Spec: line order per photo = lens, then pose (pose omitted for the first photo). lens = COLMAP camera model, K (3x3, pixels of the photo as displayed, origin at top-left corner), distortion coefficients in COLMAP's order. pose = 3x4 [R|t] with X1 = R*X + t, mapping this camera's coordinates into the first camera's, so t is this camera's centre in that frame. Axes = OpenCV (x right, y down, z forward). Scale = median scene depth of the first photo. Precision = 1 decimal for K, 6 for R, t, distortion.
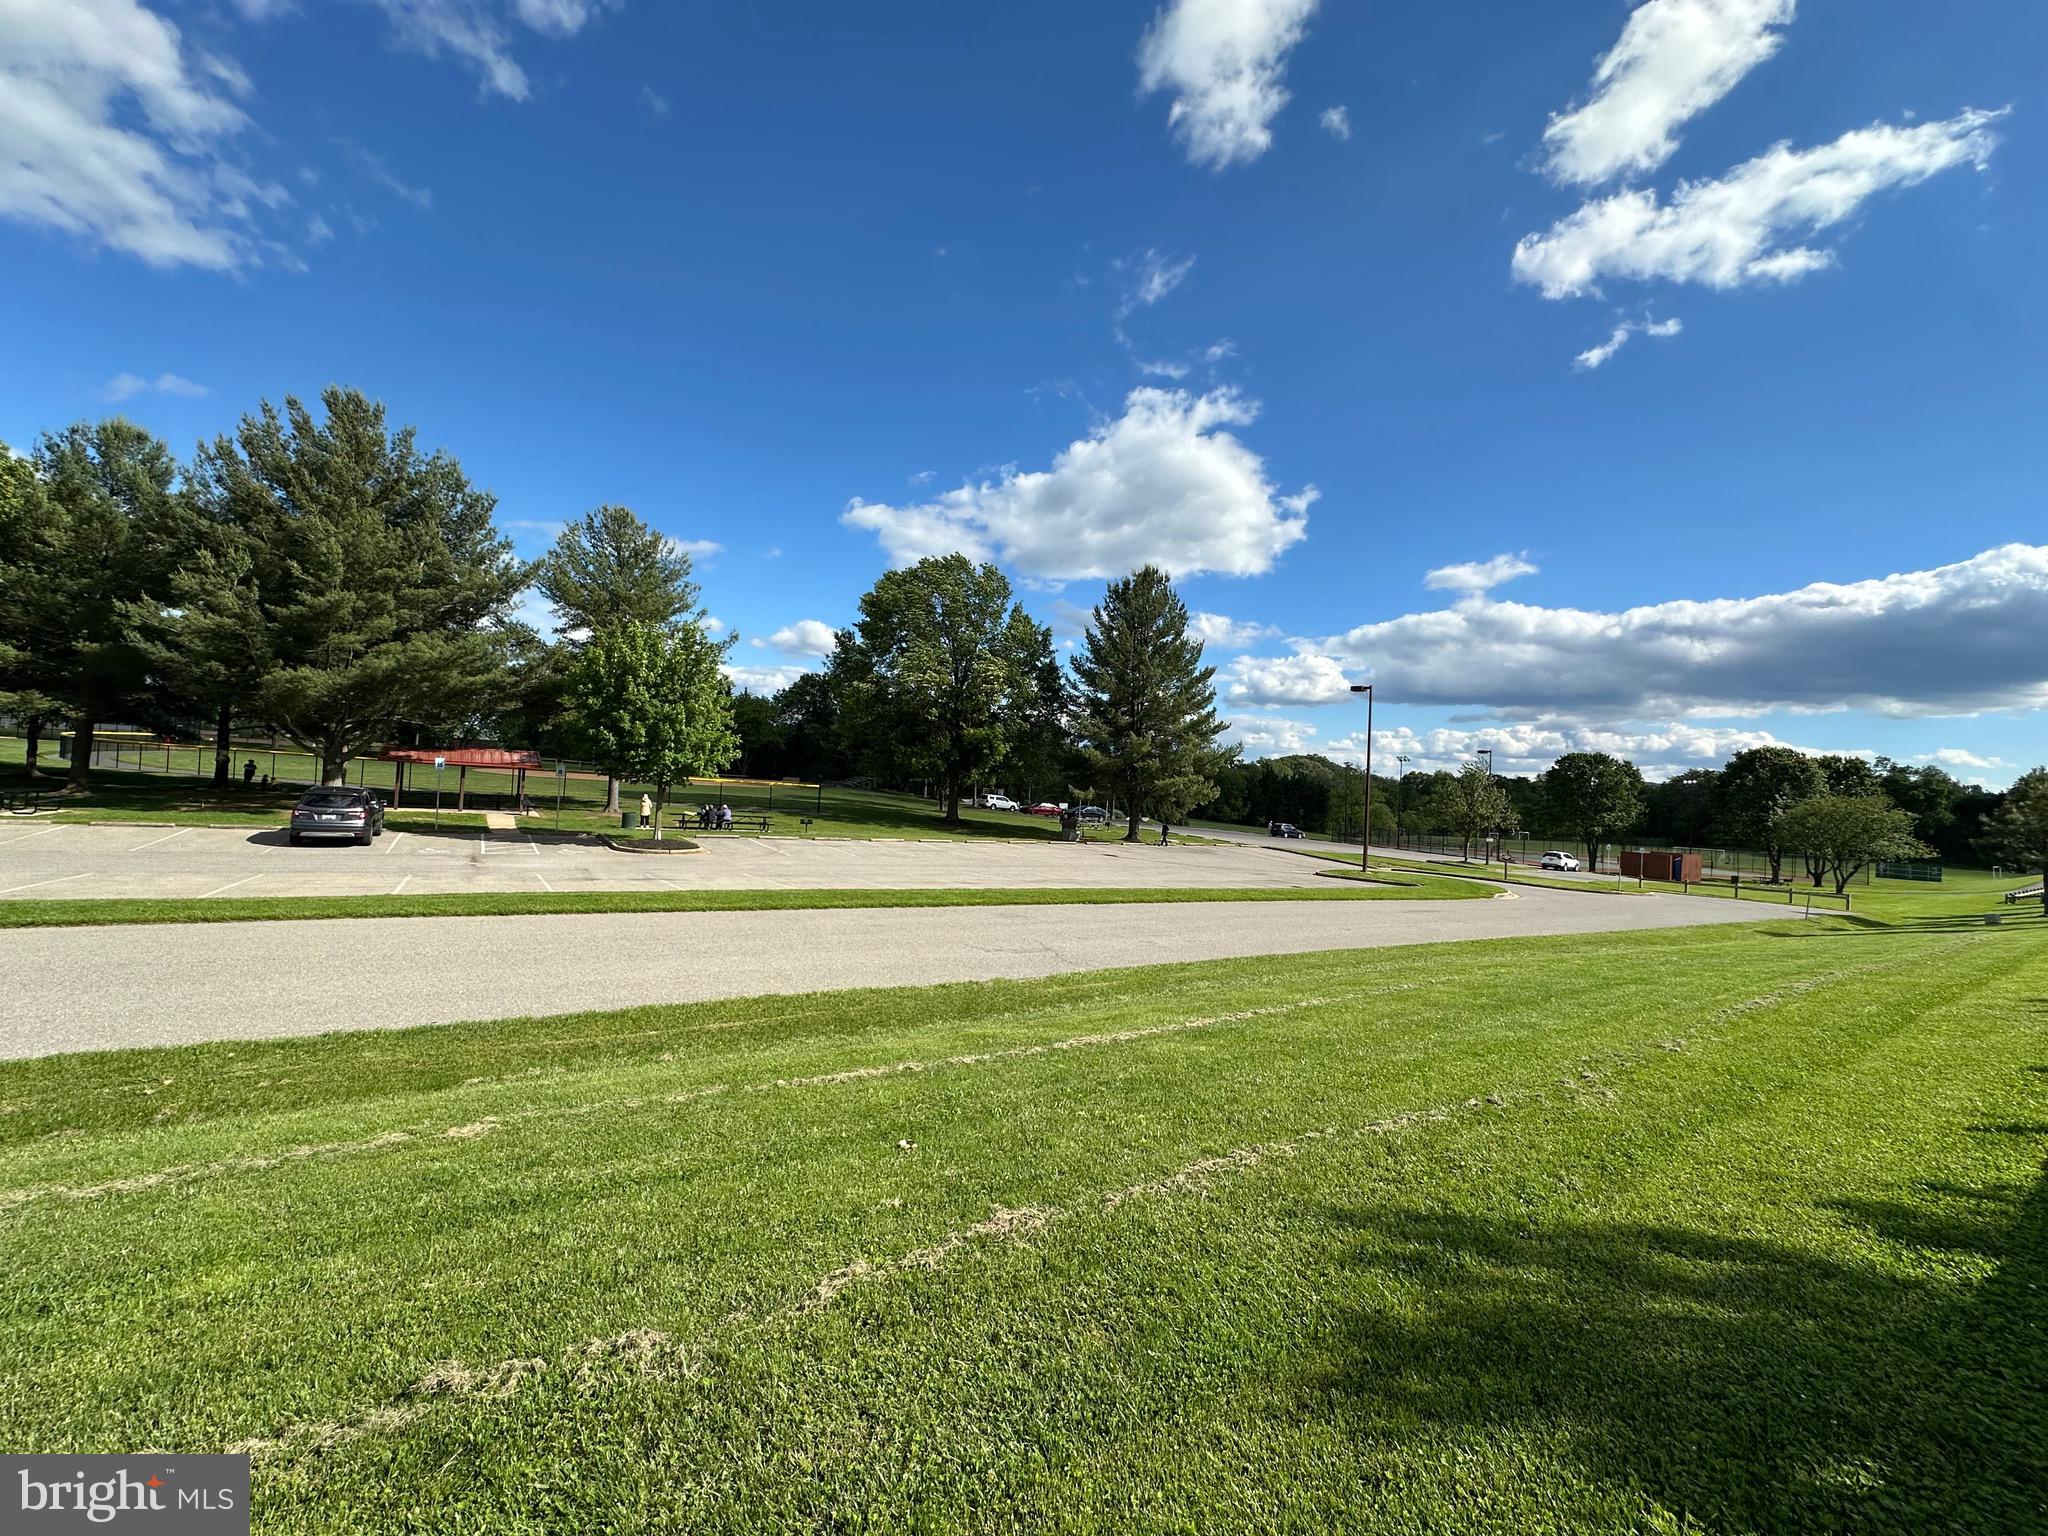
lens RADIAL K [[829.8, 0, 1024.0], [0, 829.8, 768.0], [0, 0, 1]] dist [0.033627, -0.000085]
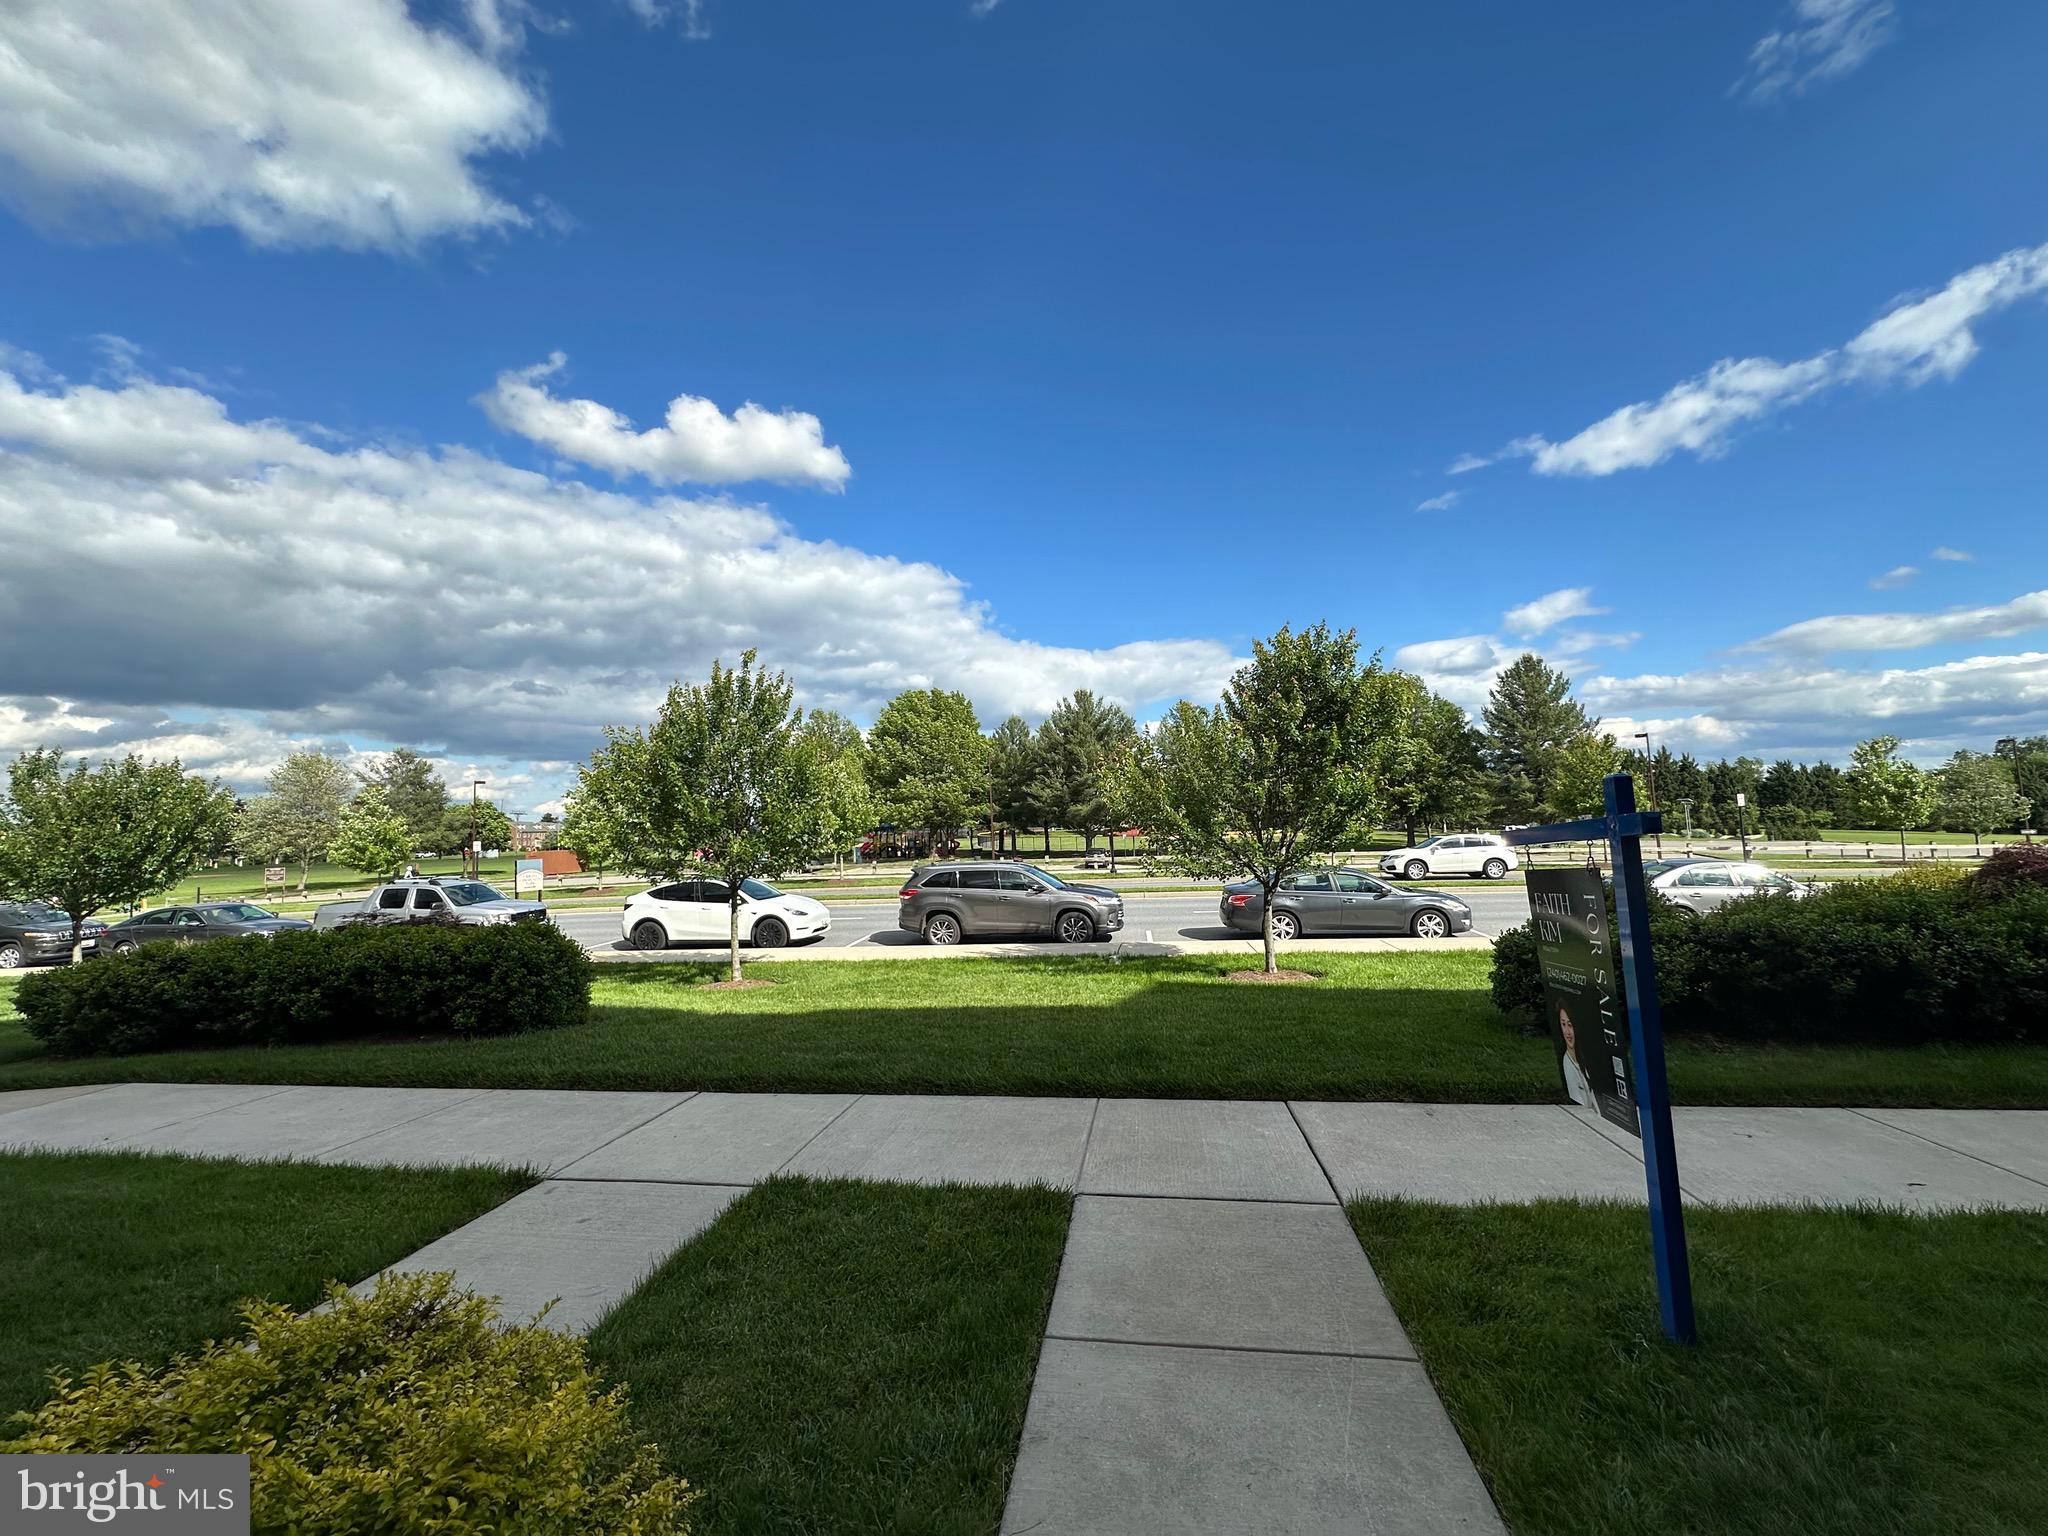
lens RADIAL K [[838.8, 0, 1023.6], [0, 838.8, 730.7], [0, 0, 1]] dist [-0.003153, -0.000341]
pose [[0.727487, -0.163775, -0.666288, 0.684717], [0.101815, 0.986111, -0.131222, -0.021976], [0.678525, 0.027624, 0.734058, -0.889806]]
